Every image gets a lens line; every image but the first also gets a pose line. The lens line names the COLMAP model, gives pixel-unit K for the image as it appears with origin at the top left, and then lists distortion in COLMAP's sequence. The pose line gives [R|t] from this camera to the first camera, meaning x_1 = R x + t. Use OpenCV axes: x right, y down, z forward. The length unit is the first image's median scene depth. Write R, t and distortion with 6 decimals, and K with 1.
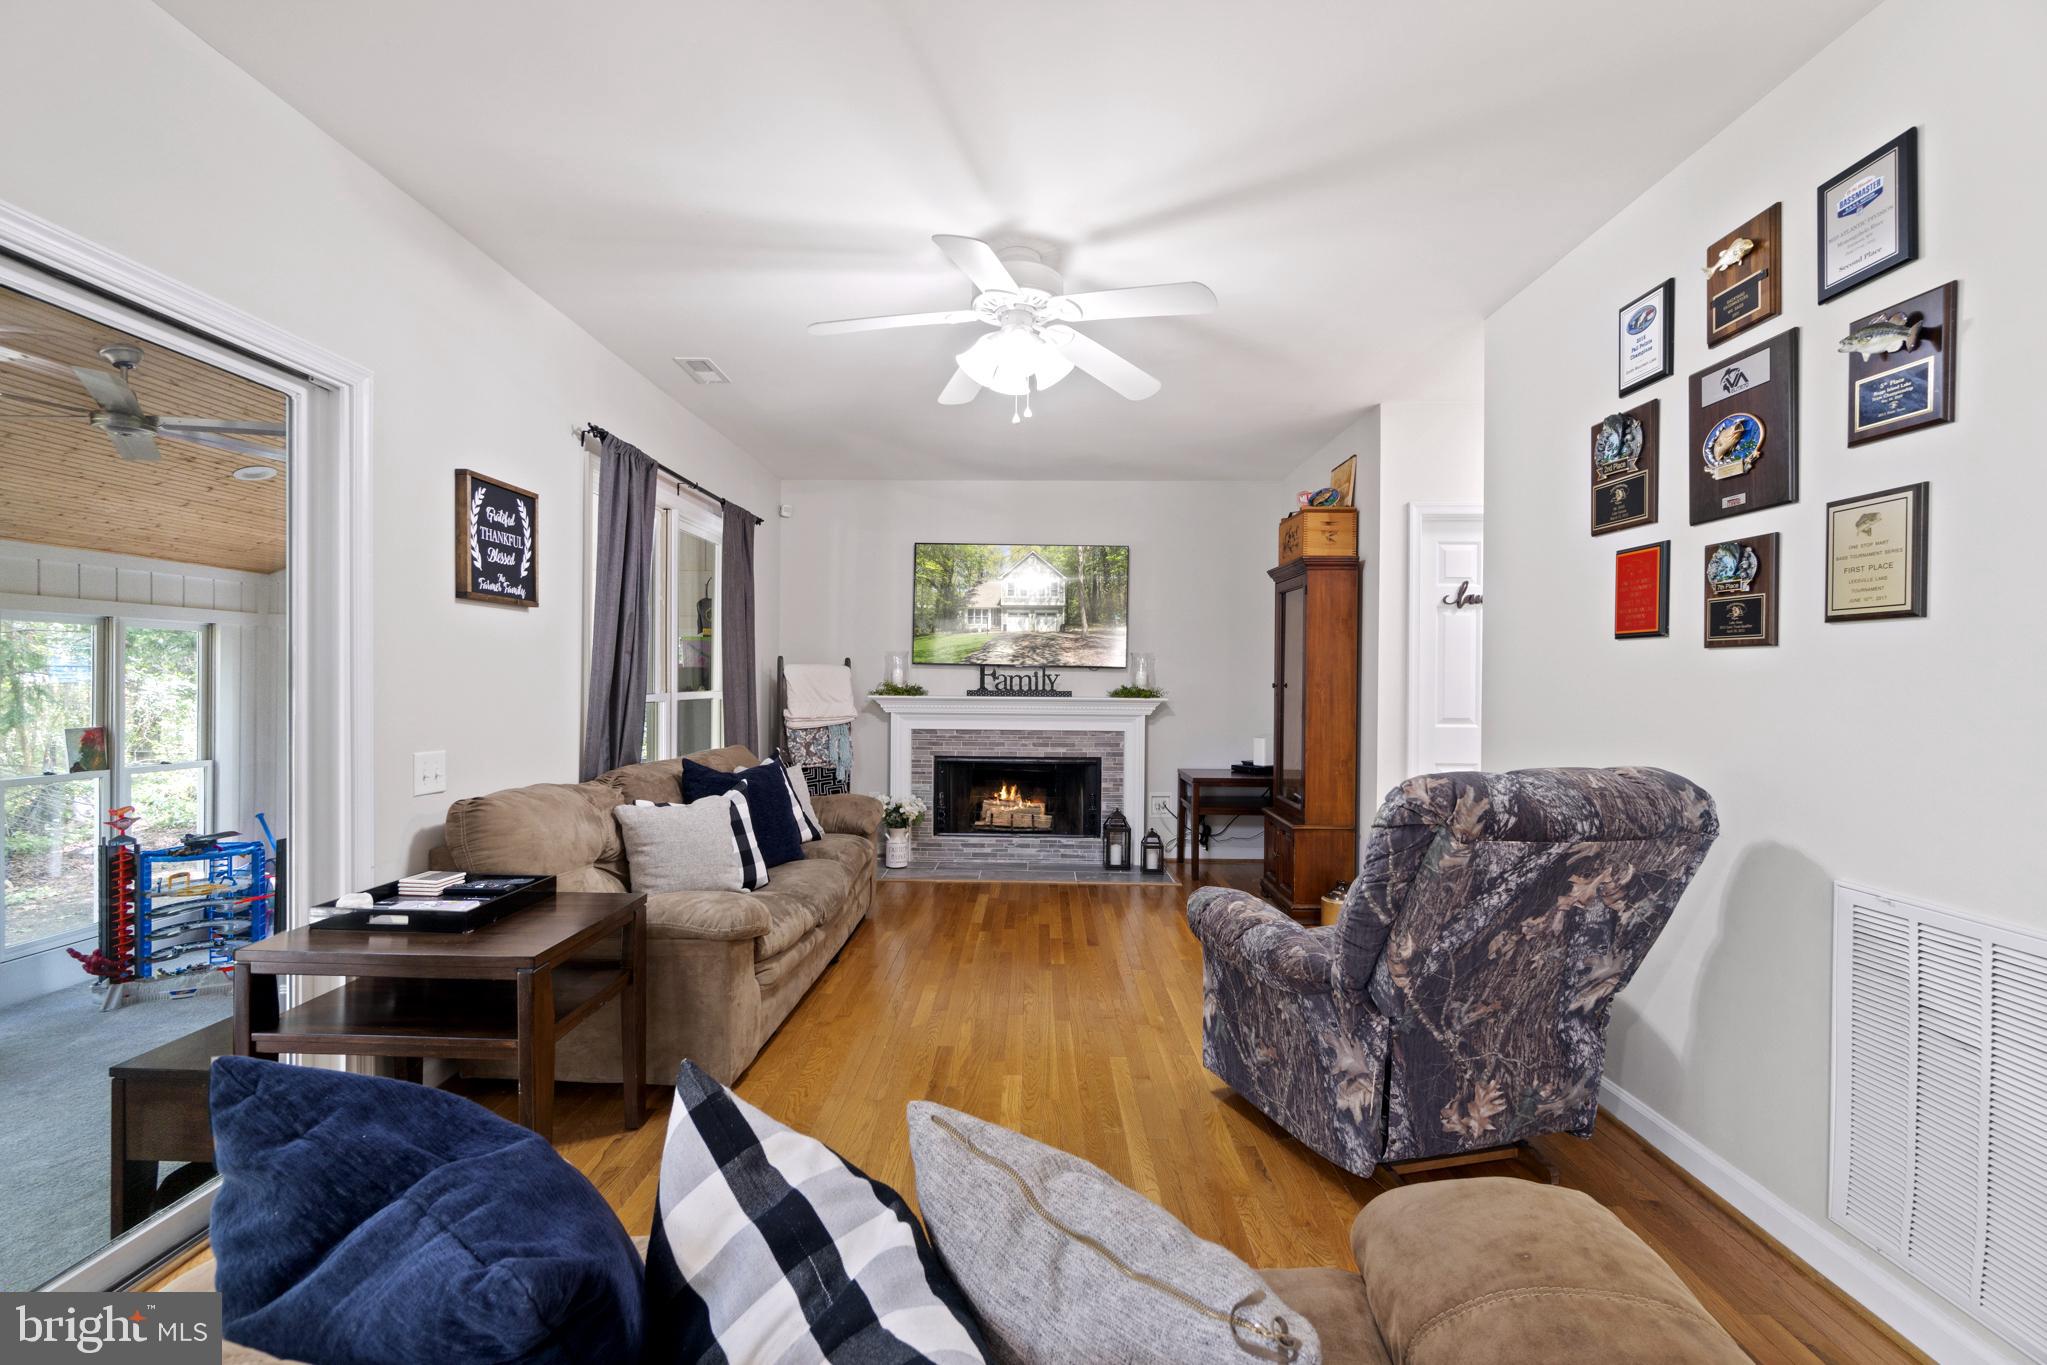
lens RADIAL K [[885.8, 0, 1026.4], [0, 885.8, 683.8], [0, 0, 1]] dist [-0.003687, -0.000152]
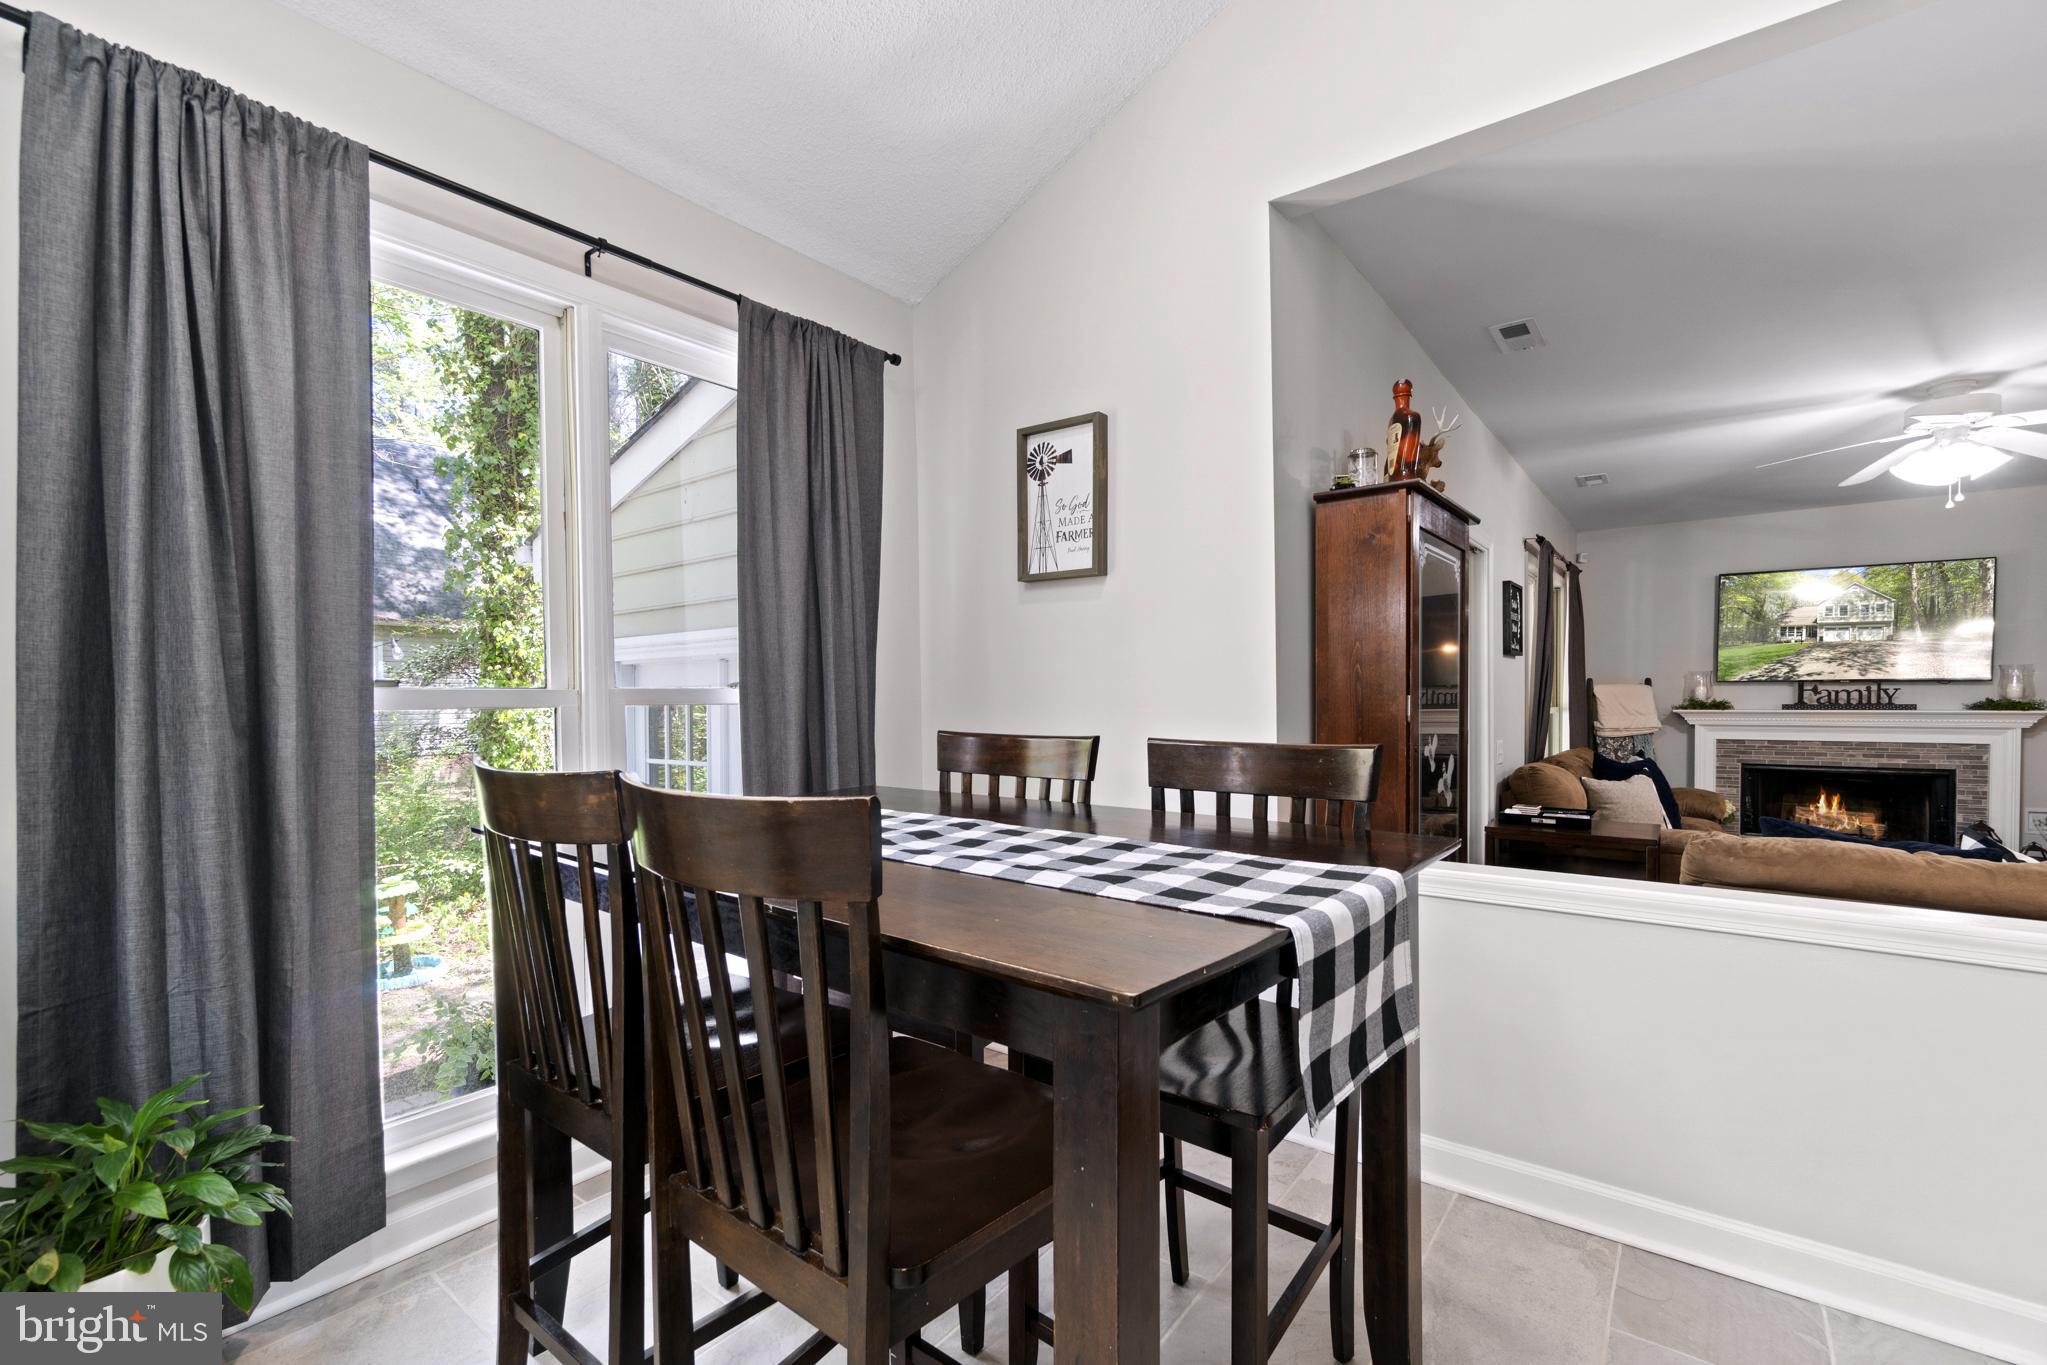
lens RADIAL K [[885.8, 0, 1016.3], [0, 885.8, 713.3], [0, 0, 1]] dist [-0.003687, -0.000152]
pose [[0.797056, -0.003652, -0.603895, -0.316813], [0.017767, 0.999691, 0.017405, -0.034226], [0.603644, -0.024602, 0.796874, -0.865030]]
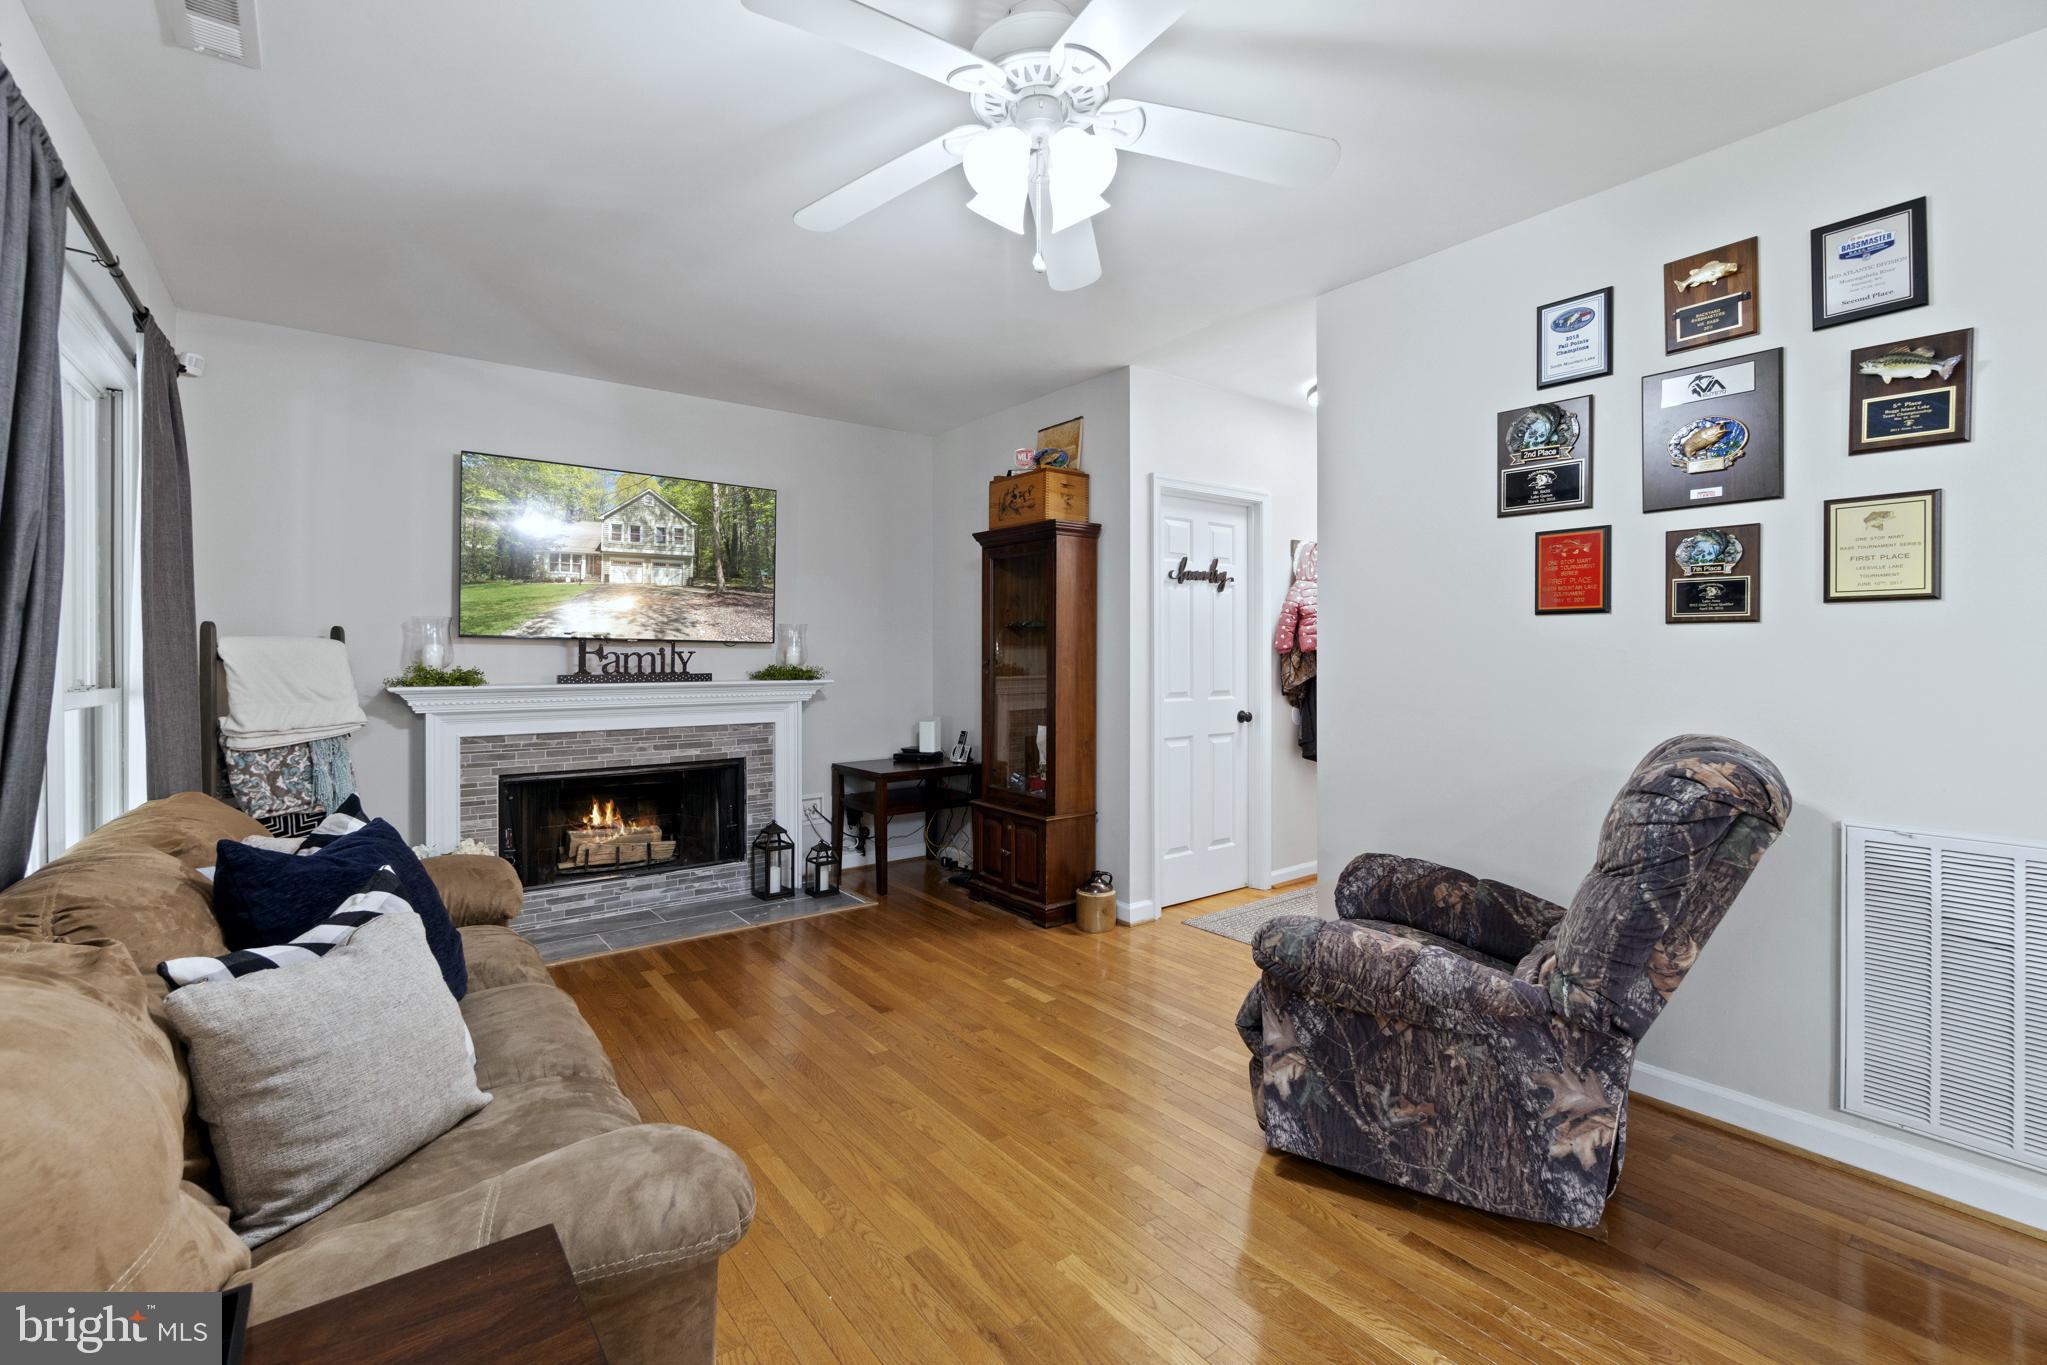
lens RADIAL K [[885.8, 0, 1020.7], [0, 885.8, 658.1], [0, 0, 1]] dist [-0.003687, -0.000152]
pose [[0.783525, -0.010707, 0.621268, -0.413302], [0.011848, 0.999927, 0.002292, -0.006704], [-0.621248, 0.005565, 0.783595, 0.466267]]
